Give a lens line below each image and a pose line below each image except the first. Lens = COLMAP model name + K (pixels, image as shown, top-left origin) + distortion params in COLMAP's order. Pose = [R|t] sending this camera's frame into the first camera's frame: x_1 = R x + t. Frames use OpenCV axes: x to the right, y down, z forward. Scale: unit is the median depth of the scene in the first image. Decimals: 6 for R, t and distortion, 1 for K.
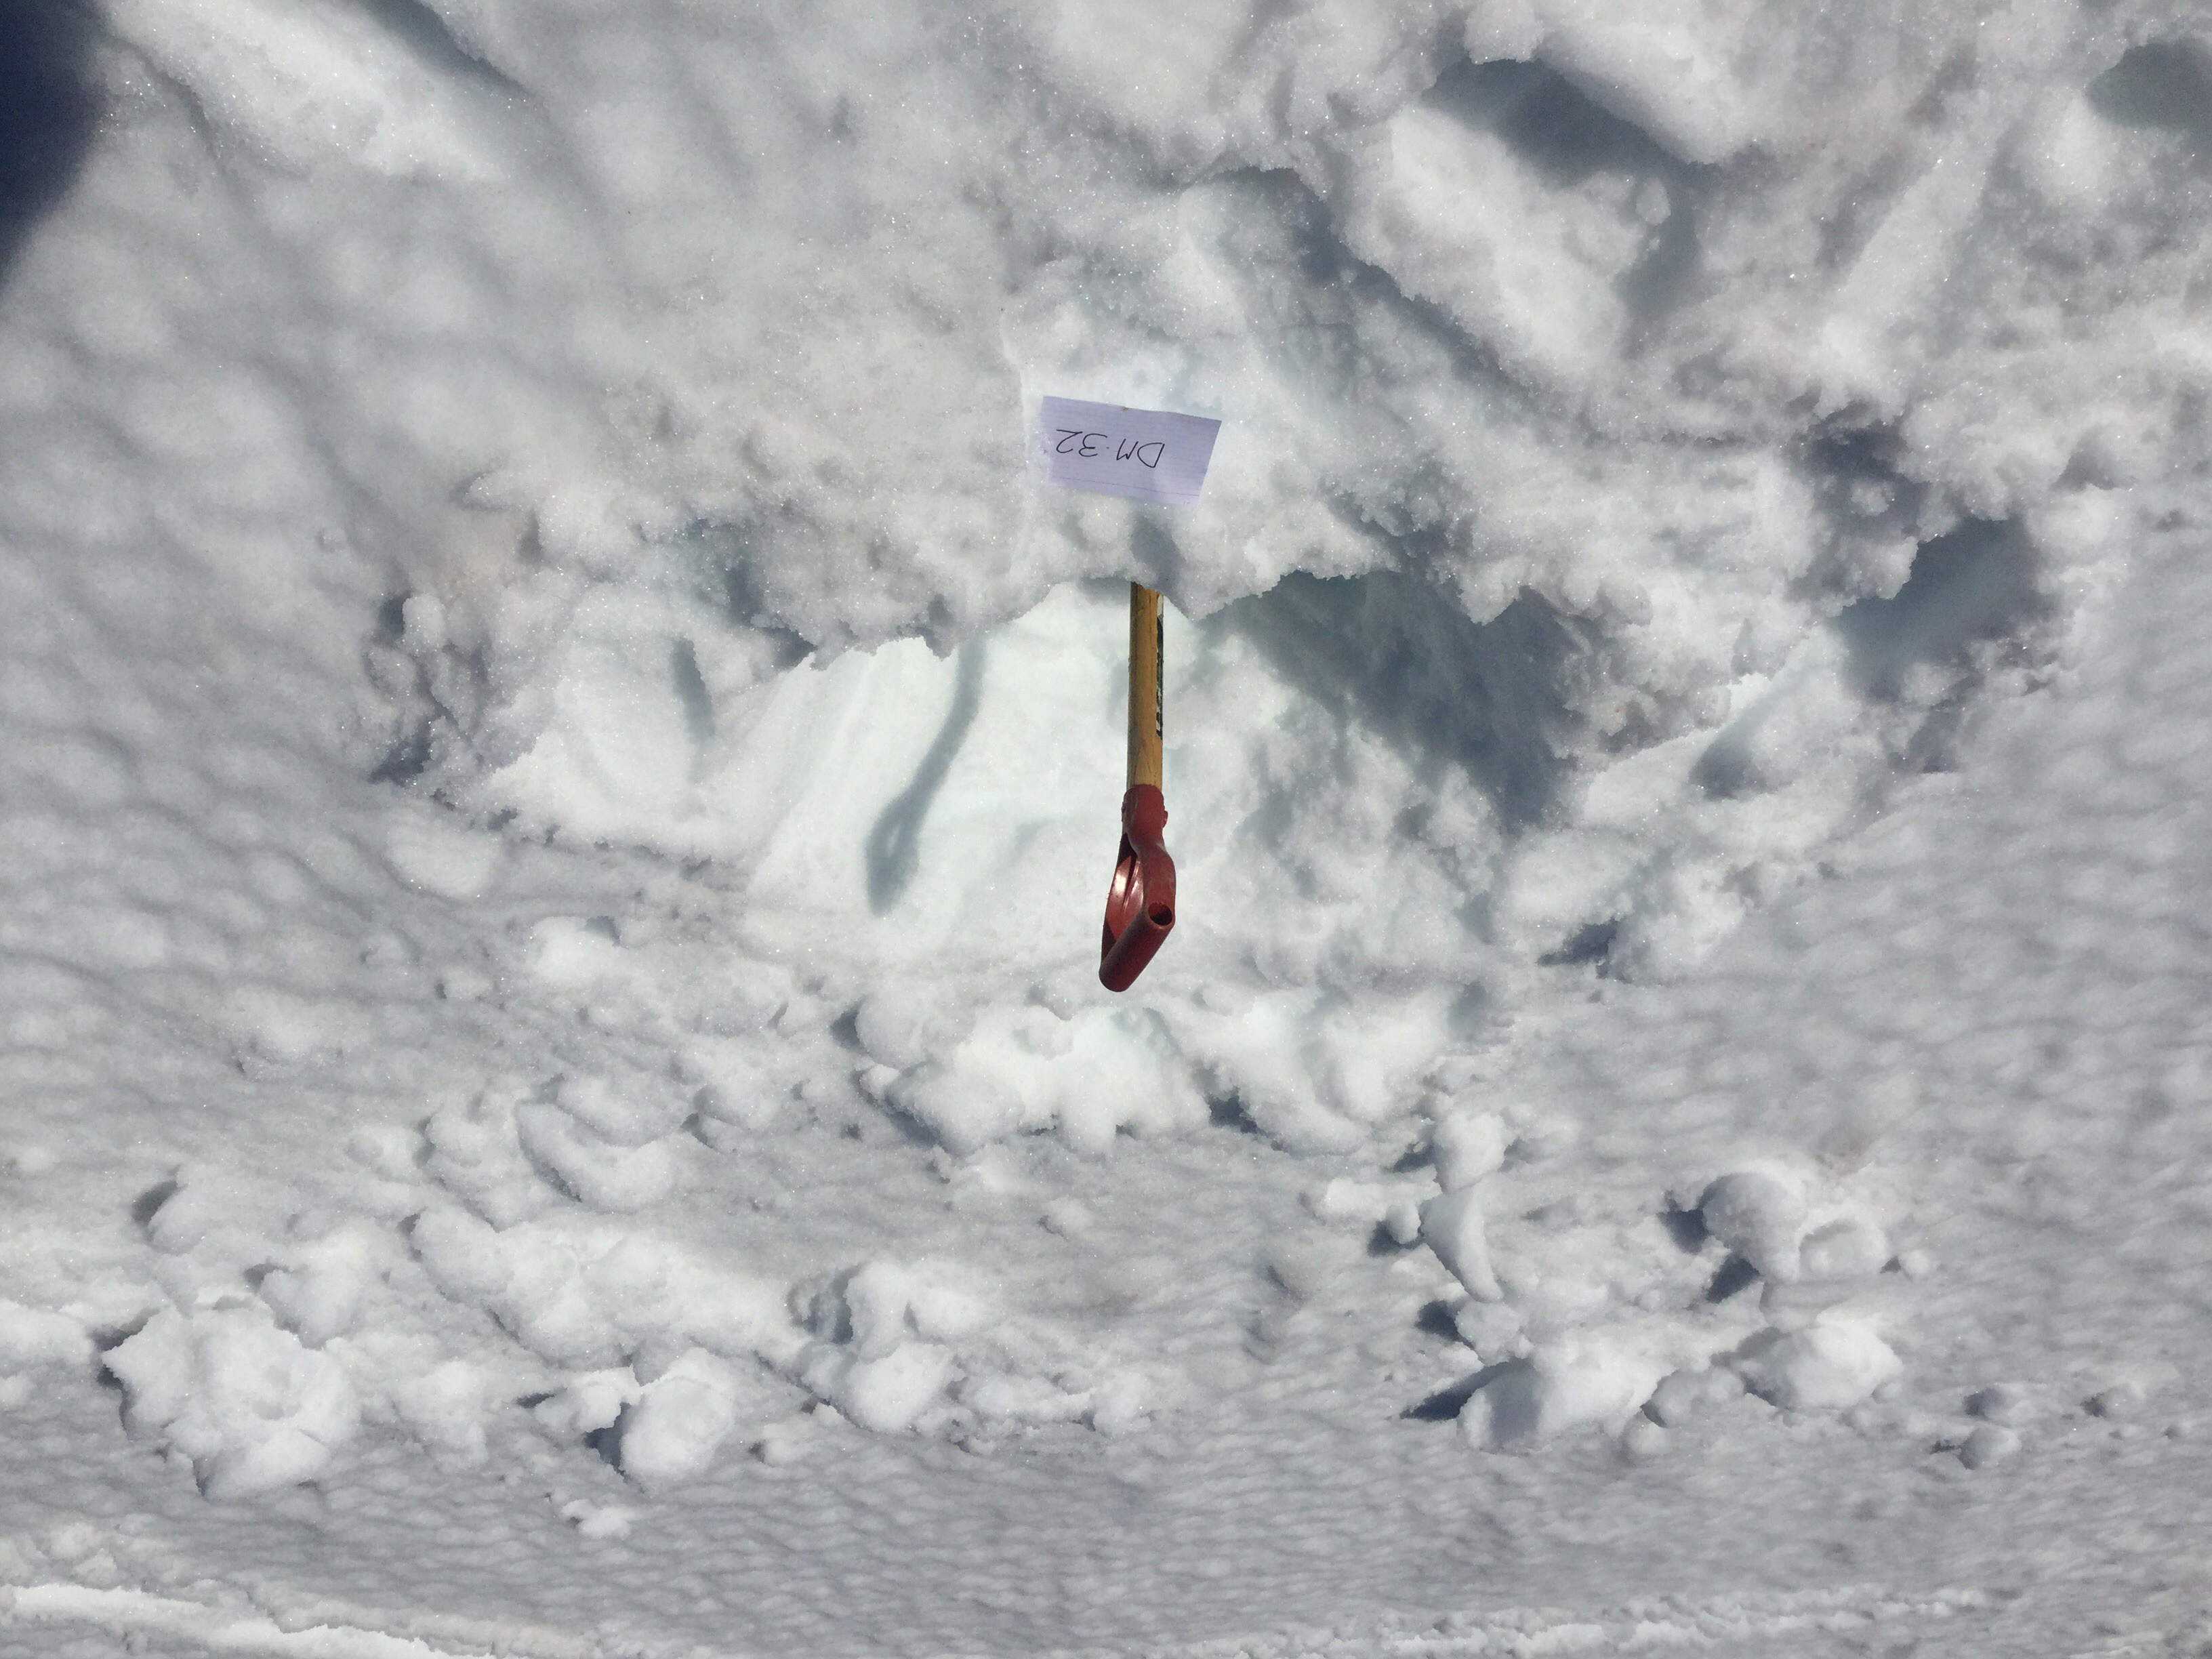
lens RADIAL K [[2019.4, 0, 1106.0], [0, 2019.4, 829.5], [0, 0, 1]] dist [0.119360, -0.255831]
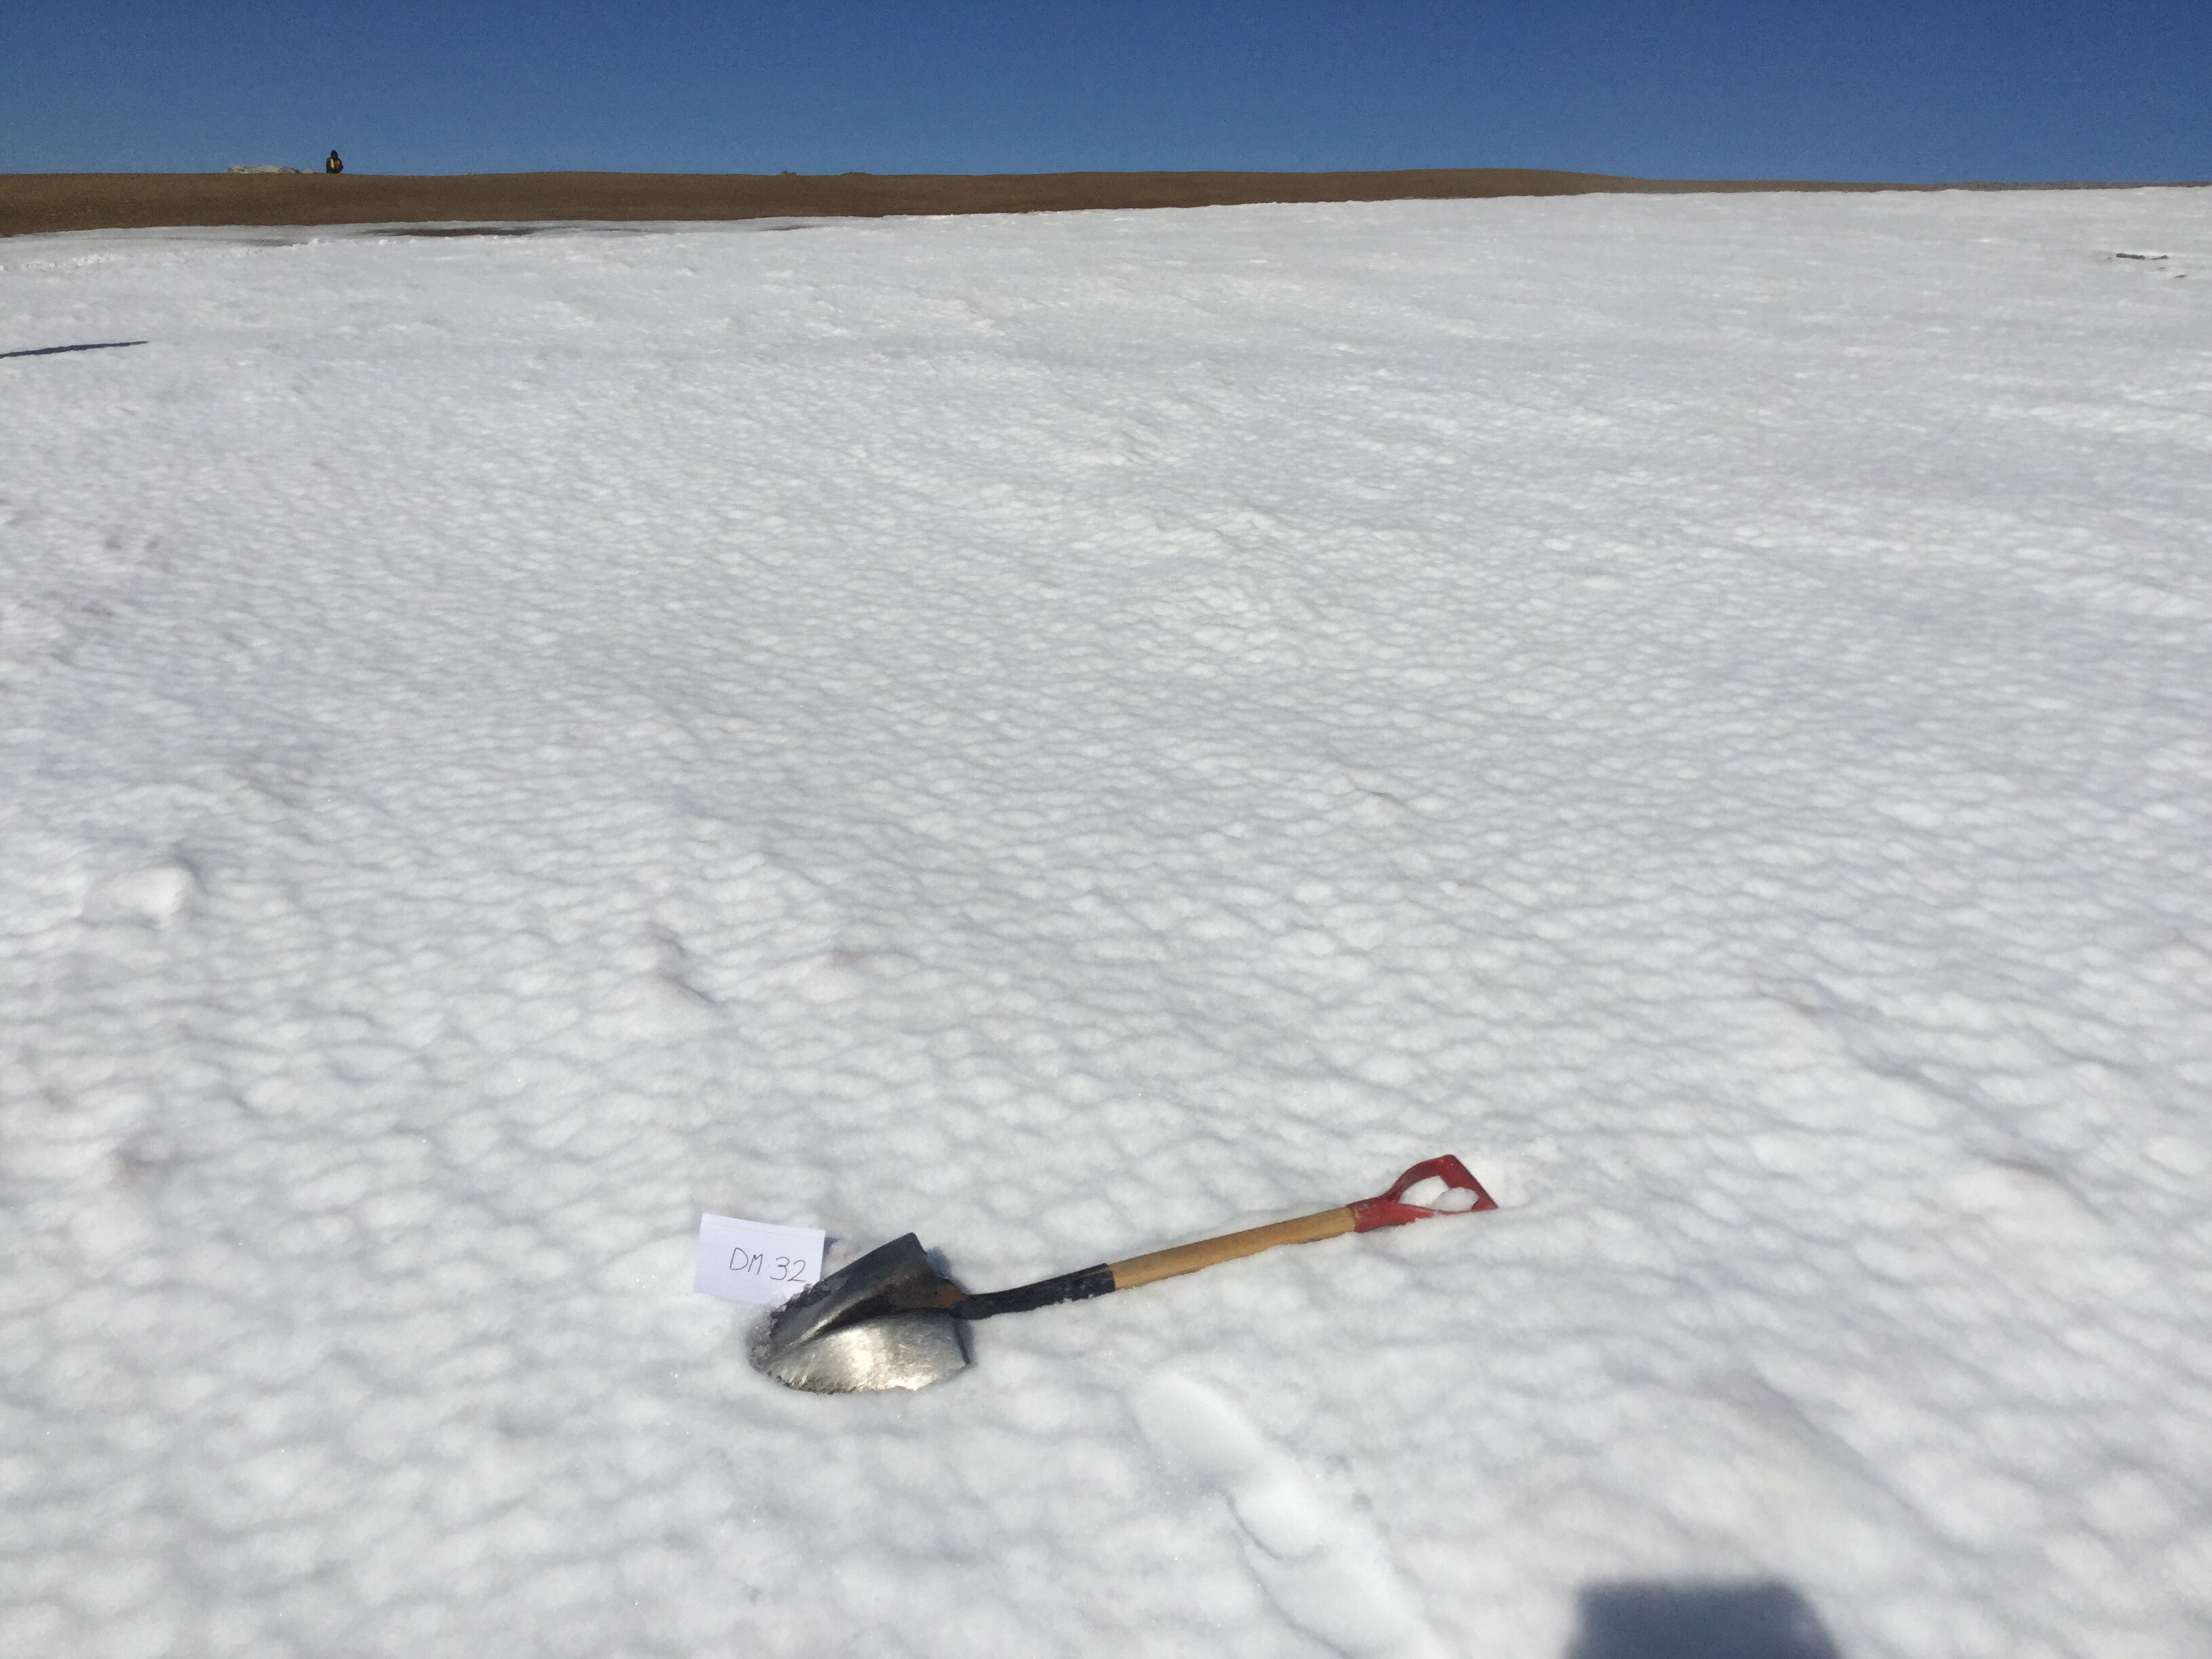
lens RADIAL K [[2019.4, 0, 1106.0], [0, 2019.4, 829.5], [0, 0, 1]] dist [0.119360, -0.255831]
pose [[-0.900935, 0.036894, -0.432382, 0.496081], [-0.169787, -0.946918, 0.272980, -0.036783], [-0.399359, 0.319351, 0.859376, -0.048831]]
